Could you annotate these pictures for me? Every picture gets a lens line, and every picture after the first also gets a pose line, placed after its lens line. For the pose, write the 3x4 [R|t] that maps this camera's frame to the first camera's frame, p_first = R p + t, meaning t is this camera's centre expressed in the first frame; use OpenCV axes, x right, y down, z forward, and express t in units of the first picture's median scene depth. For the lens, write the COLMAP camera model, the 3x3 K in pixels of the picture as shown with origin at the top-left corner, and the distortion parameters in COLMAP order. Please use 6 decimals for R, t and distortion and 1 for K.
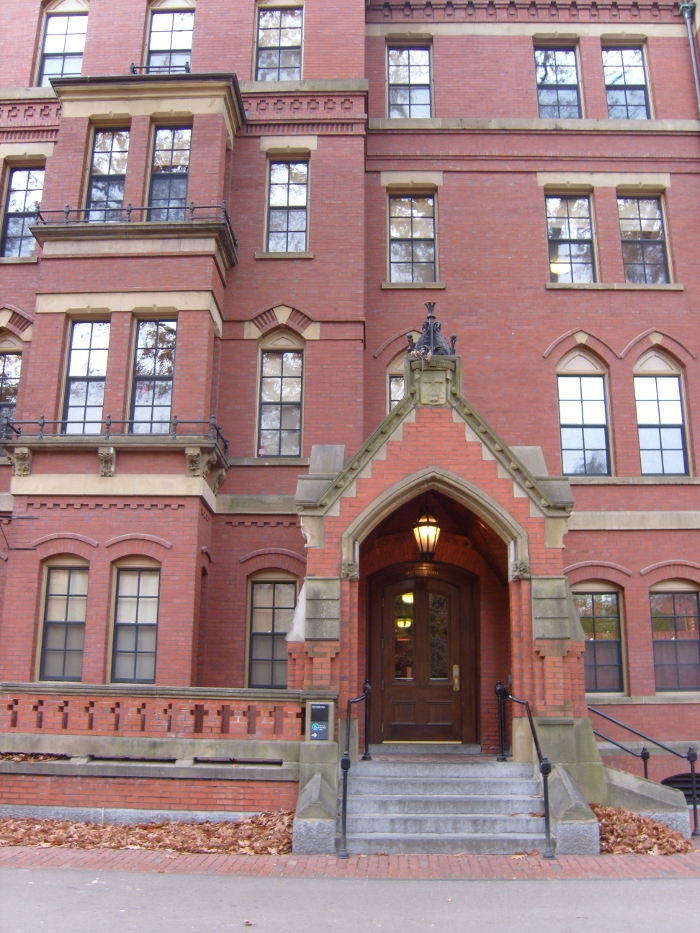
lens RADIAL K [[966.5, 0, 350.0], [0, 966.5, 466.5], [0, 0, 1]] dist [-0.135309, 0.032929]
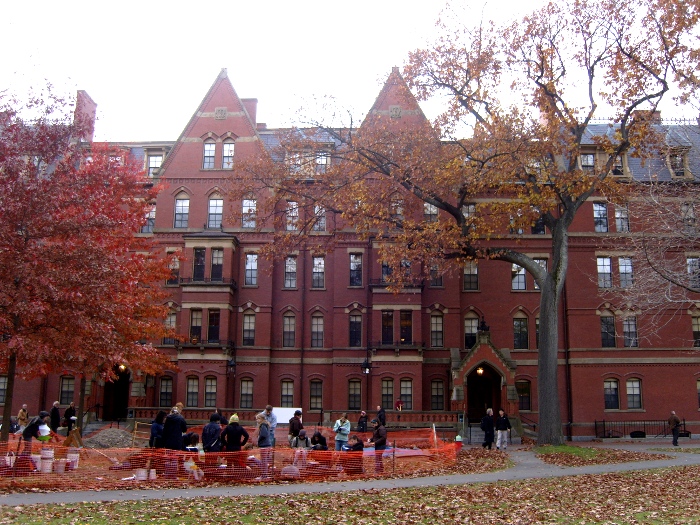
lens RADIAL K [[725.1, 0, 350.0], [0, 725.1, 262.5], [0, 0, 1]] dist [-0.135309, 0.032929]
pose [[0.999966, -0.002221, -0.007924, -0.434728], [0.002567, 0.999028, 0.043998, -0.513004], [0.007818, -0.044017, 0.999000, -1.956810]]
